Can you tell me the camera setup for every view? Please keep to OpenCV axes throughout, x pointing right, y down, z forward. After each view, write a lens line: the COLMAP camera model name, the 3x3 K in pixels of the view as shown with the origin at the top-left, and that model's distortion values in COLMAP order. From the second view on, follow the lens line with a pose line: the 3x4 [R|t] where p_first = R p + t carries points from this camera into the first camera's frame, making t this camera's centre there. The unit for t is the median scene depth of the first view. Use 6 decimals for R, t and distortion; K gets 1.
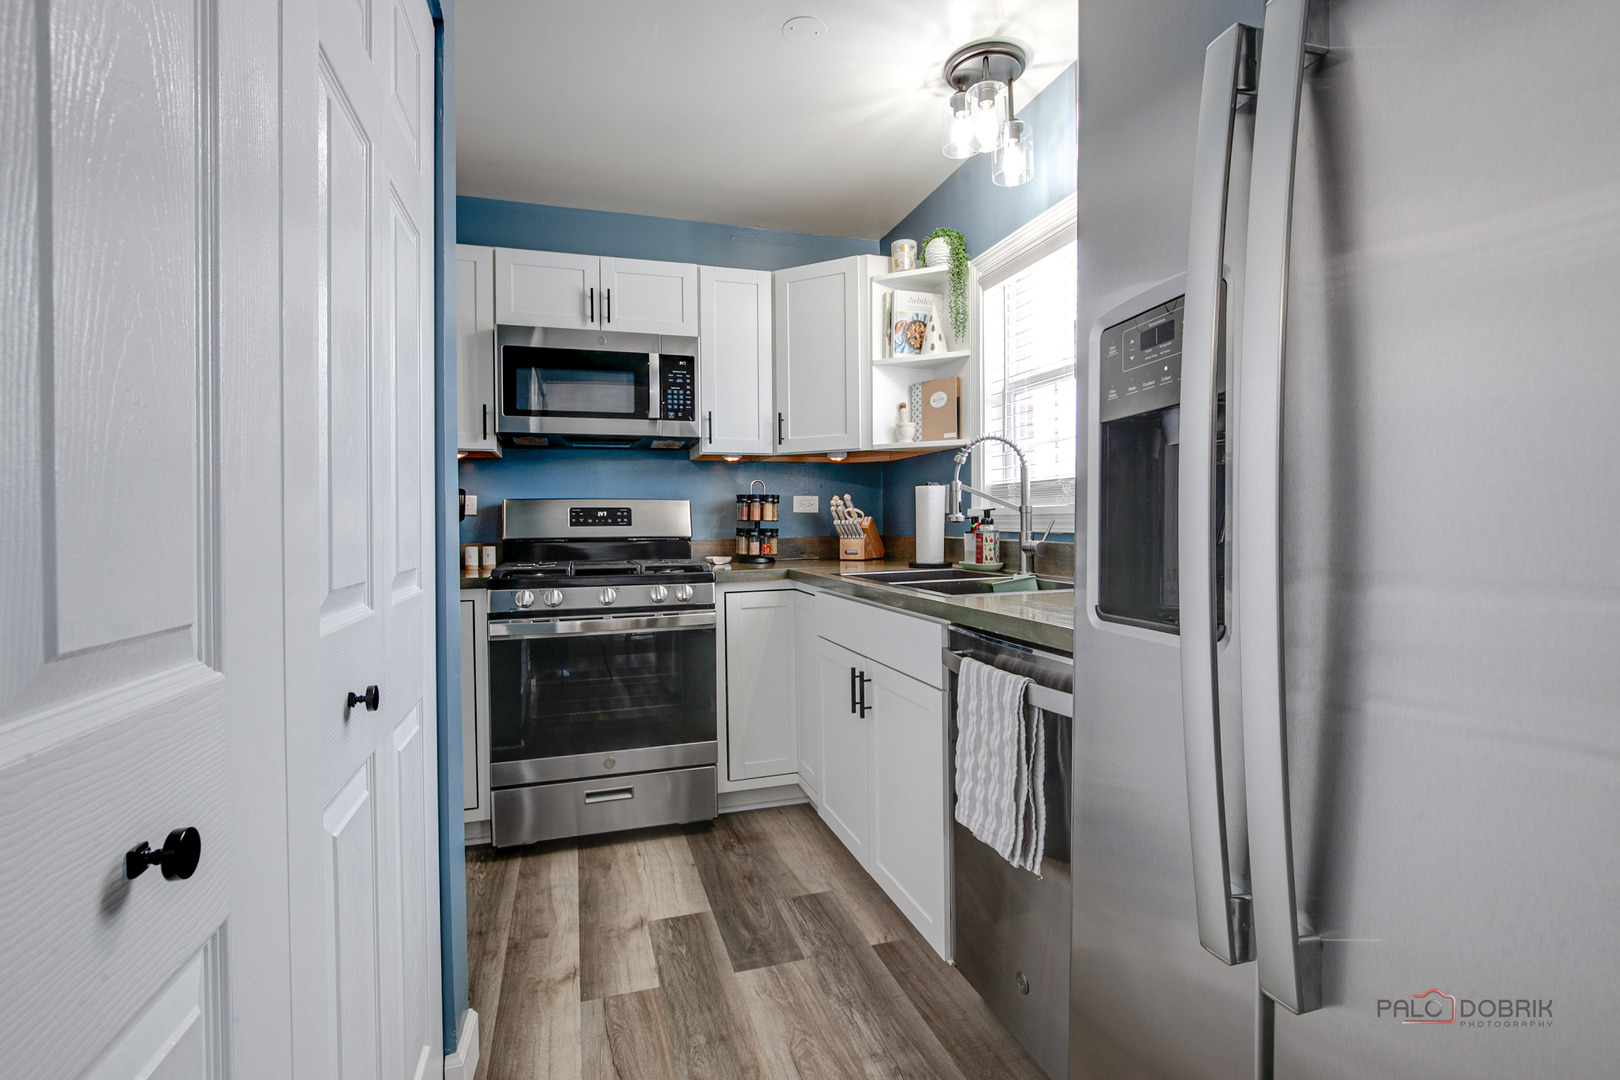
lens RADIAL K [[744.8, 0, 803.7], [0, 744.8, 536.0], [0, 0, 1]] dist [-0.019657, 0.005531]
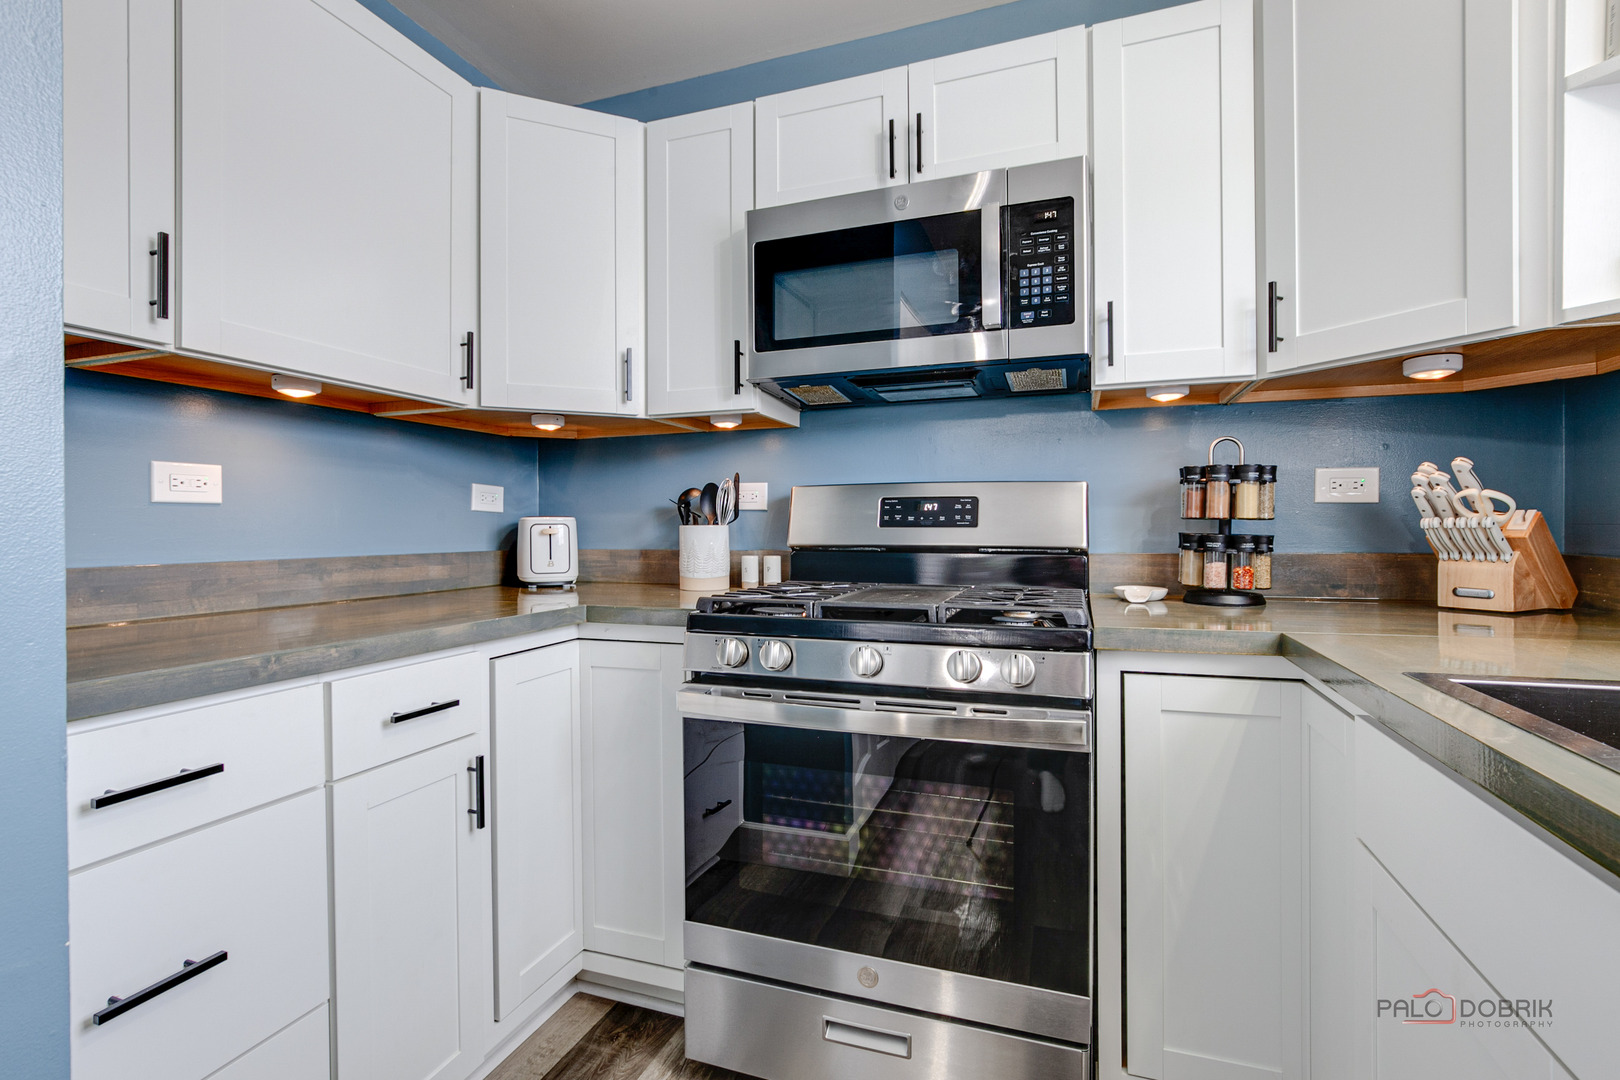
lens RADIAL K [[744.8, 0, 807.1], [0, 744.8, 530.2], [0, 0, 1]] dist [-0.019657, 0.005531]
pose [[0.796618, 0.010080, -0.604399, 0.016904], [-0.013689, 0.999905, -0.001365, -0.009596], [0.604328, 0.009361, 0.796680, 0.498914]]
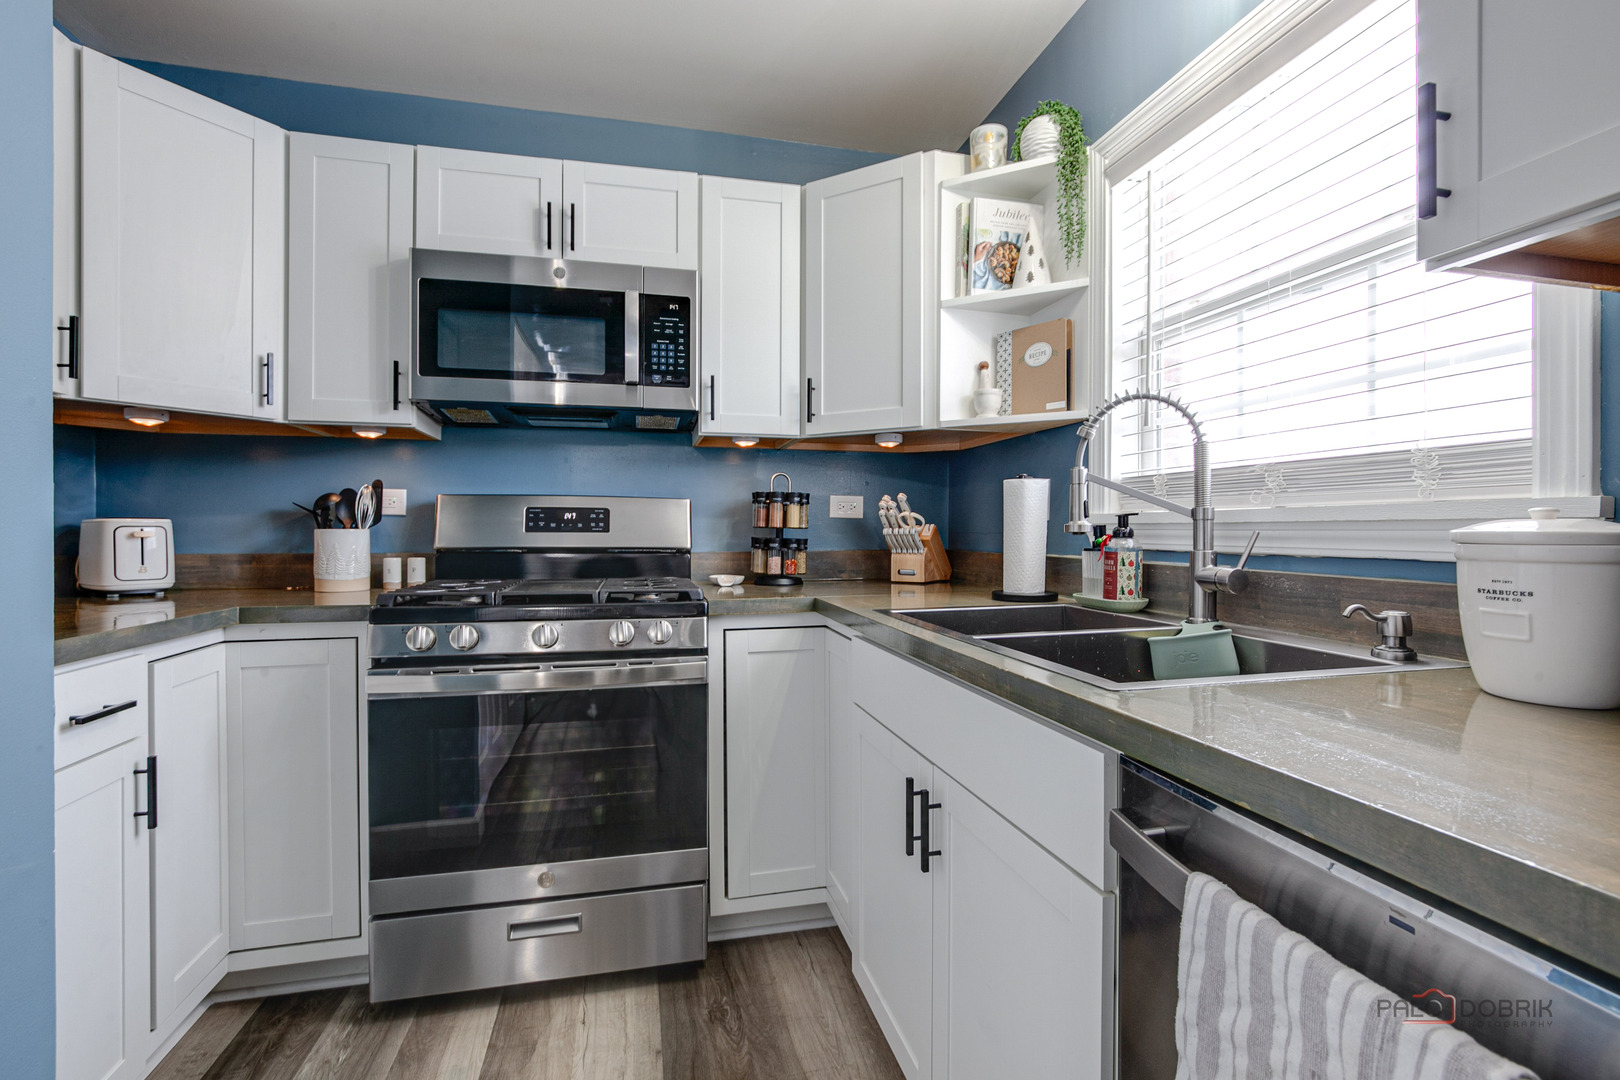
lens RADIAL K [[744.8, 0, 808.6], [0, 744.8, 539.6], [0, 0, 1]] dist [-0.019657, 0.005531]
pose [[0.997934, 0.013137, -0.062896, 0.015501], [-0.013490, 0.999896, -0.005183, -0.006038], [0.062821, 0.006020, 0.998007, 0.299757]]
